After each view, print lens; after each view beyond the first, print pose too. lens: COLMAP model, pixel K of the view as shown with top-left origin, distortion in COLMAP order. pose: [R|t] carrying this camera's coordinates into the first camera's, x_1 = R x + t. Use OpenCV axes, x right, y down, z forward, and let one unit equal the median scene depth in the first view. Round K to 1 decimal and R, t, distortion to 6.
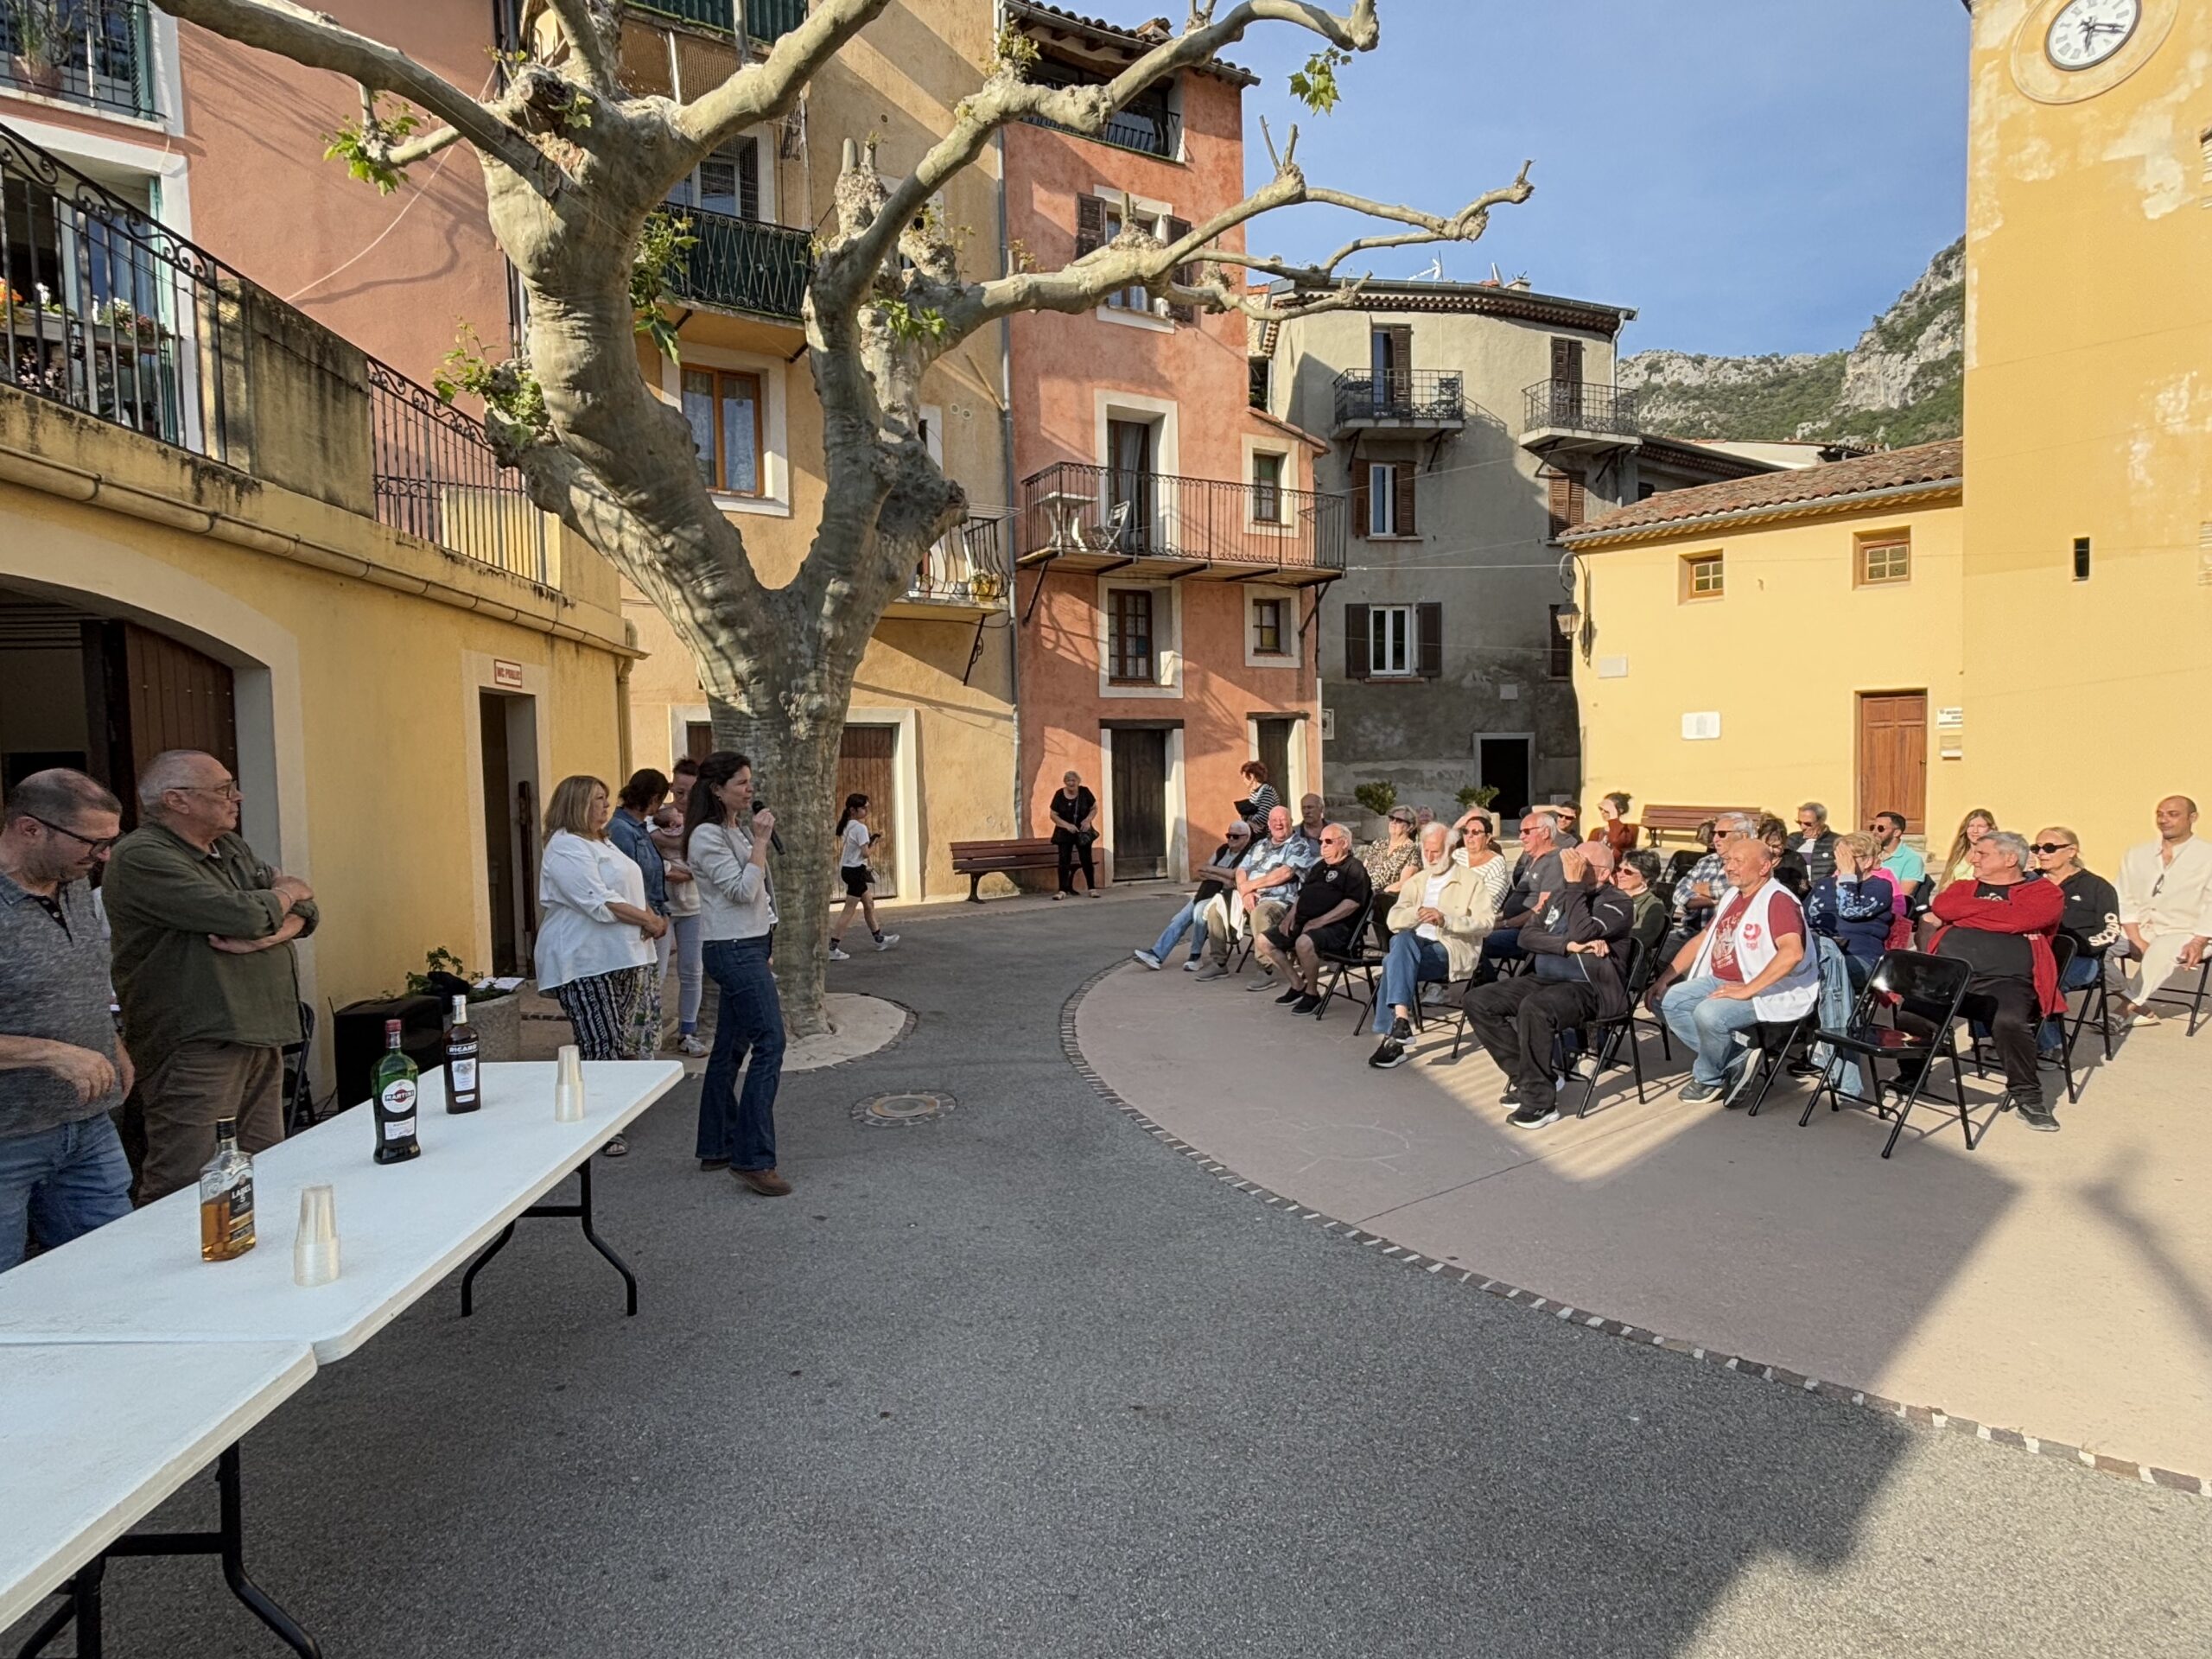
lens RADIAL K [[1182.3, 0, 1103.8], [0, 1182.3, 842.5], [0, 0, 1]] dist [0.004097, -0.006149]
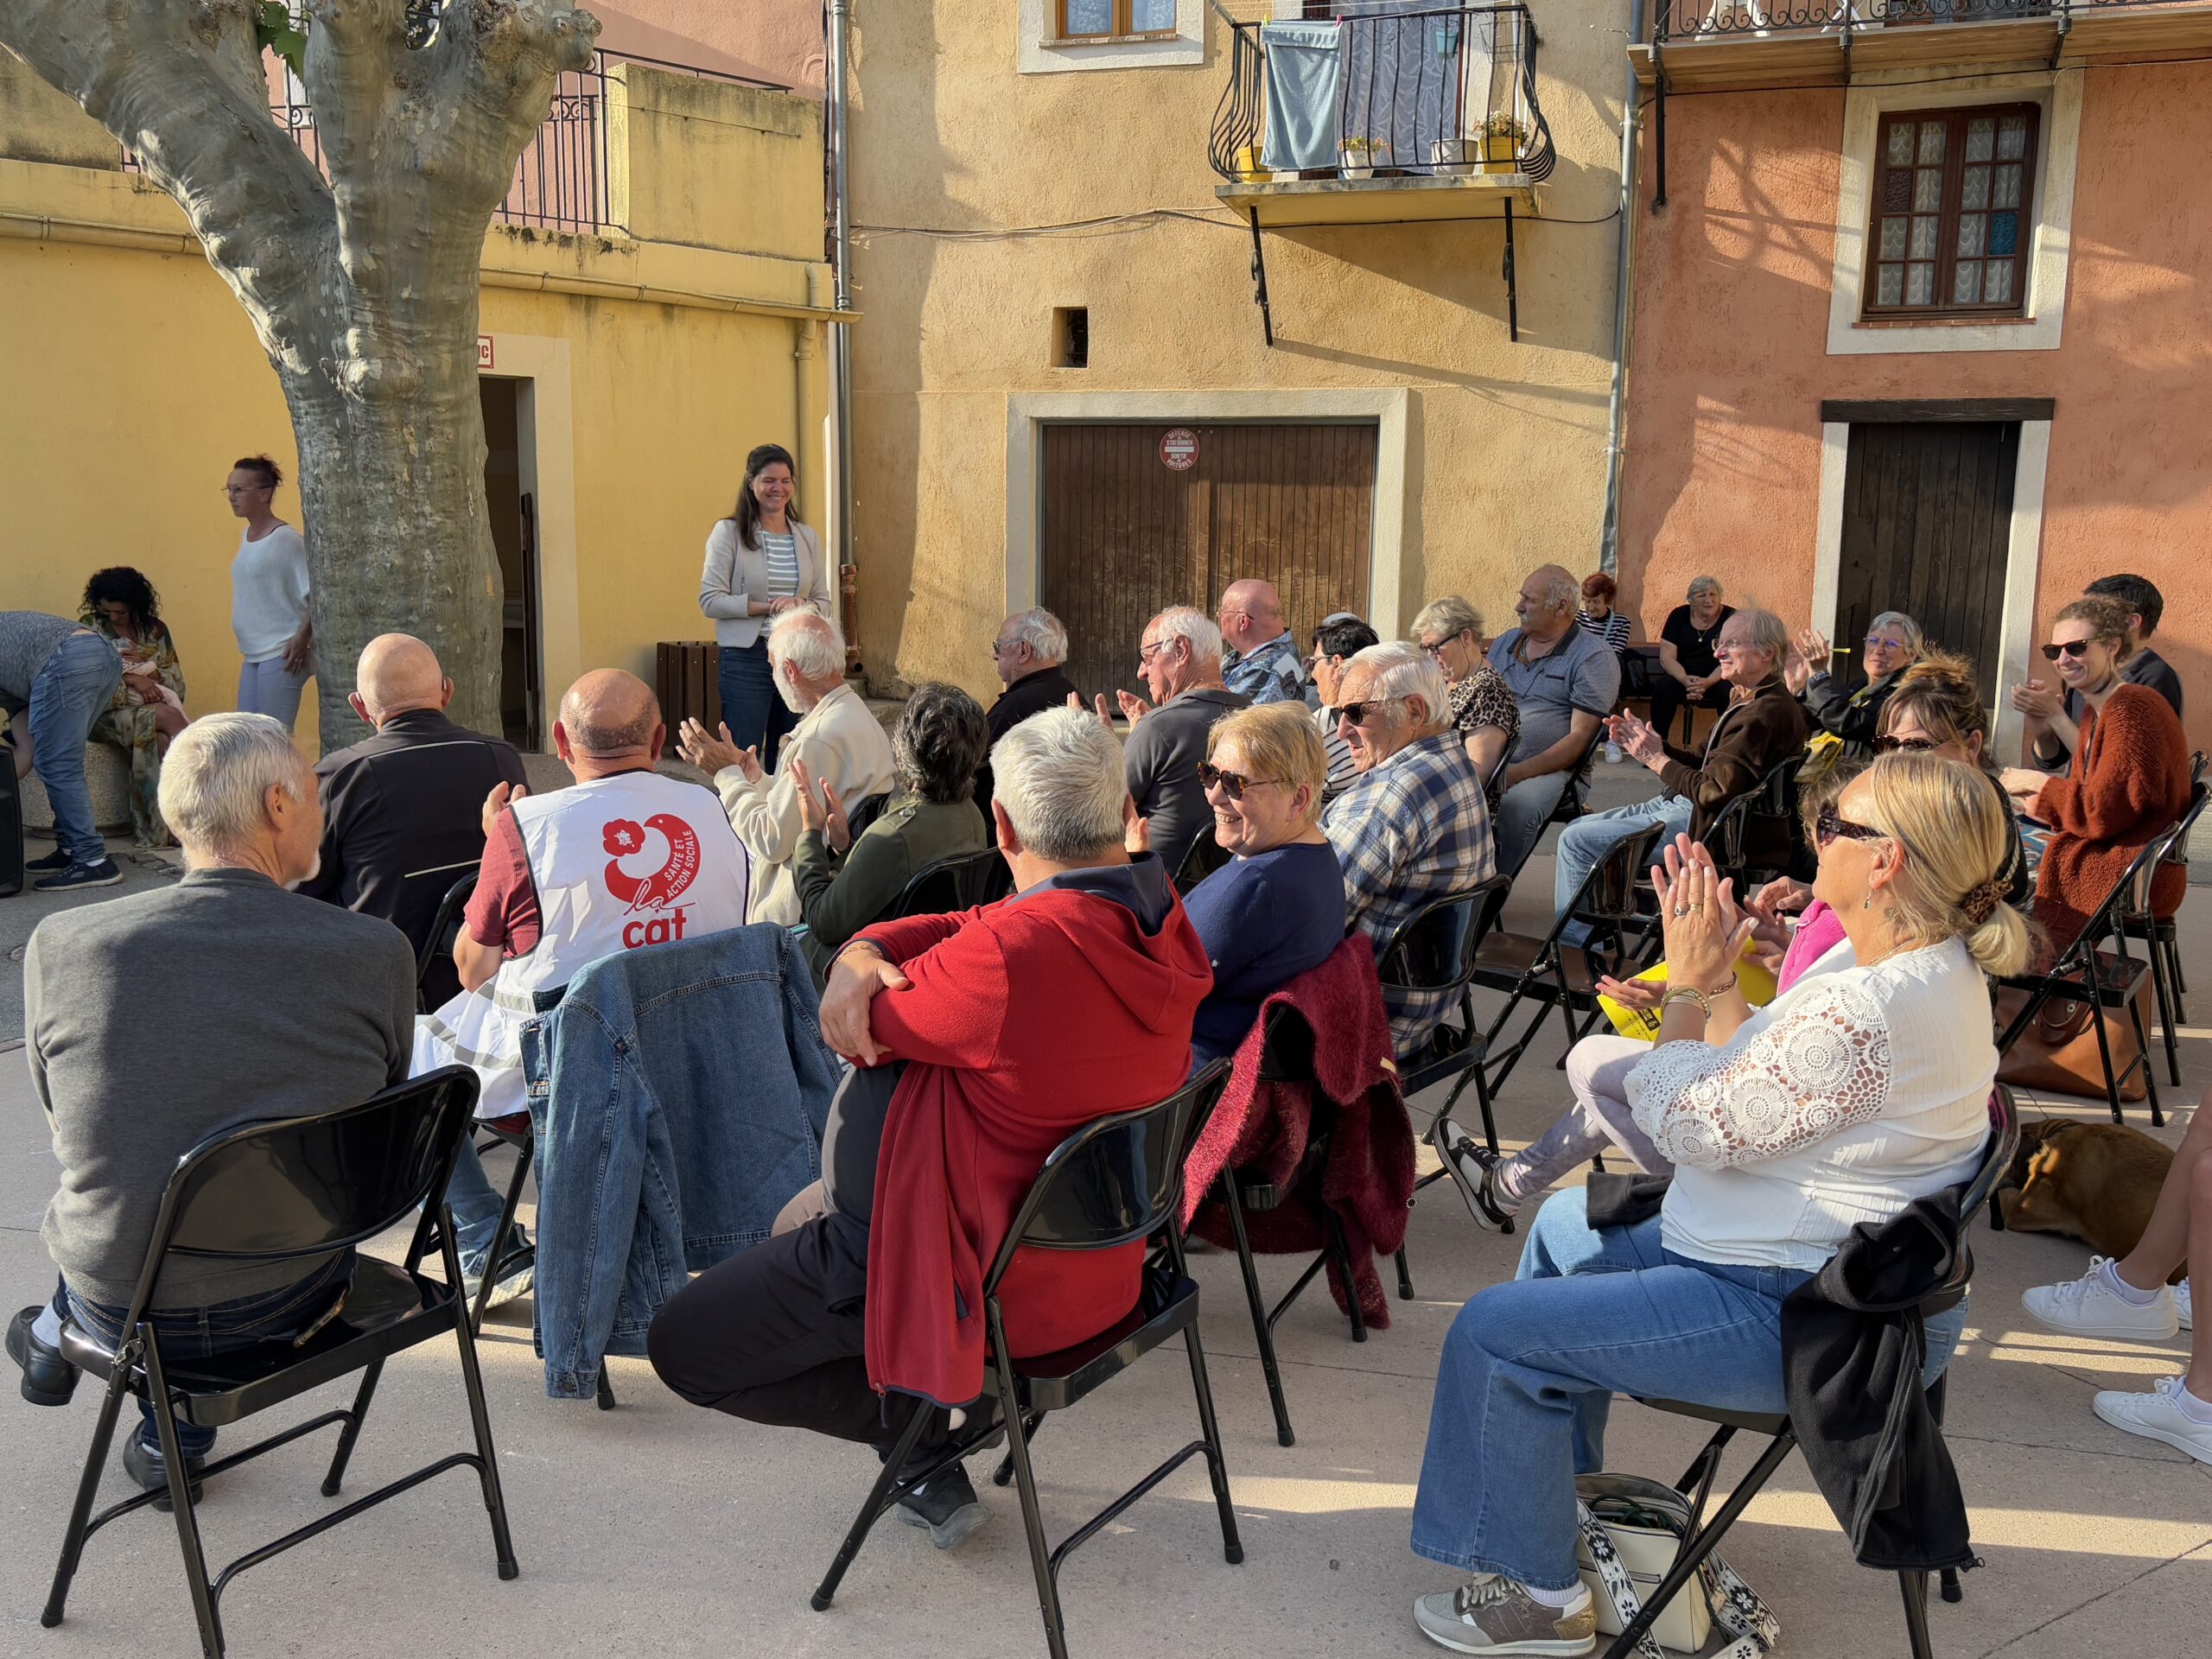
lens RADIAL K [[1953.1, 0, 1109.2], [0, 1953.1, 833.0], [0, 0, 1]] dist [0.049606, -0.050407]
pose [[0.649287, 0.143951, -0.746796, 0.470982], [-0.070675, 0.989096, 0.129209, -0.016694], [0.757253, -0.031114, 0.652381, 0.295120]]
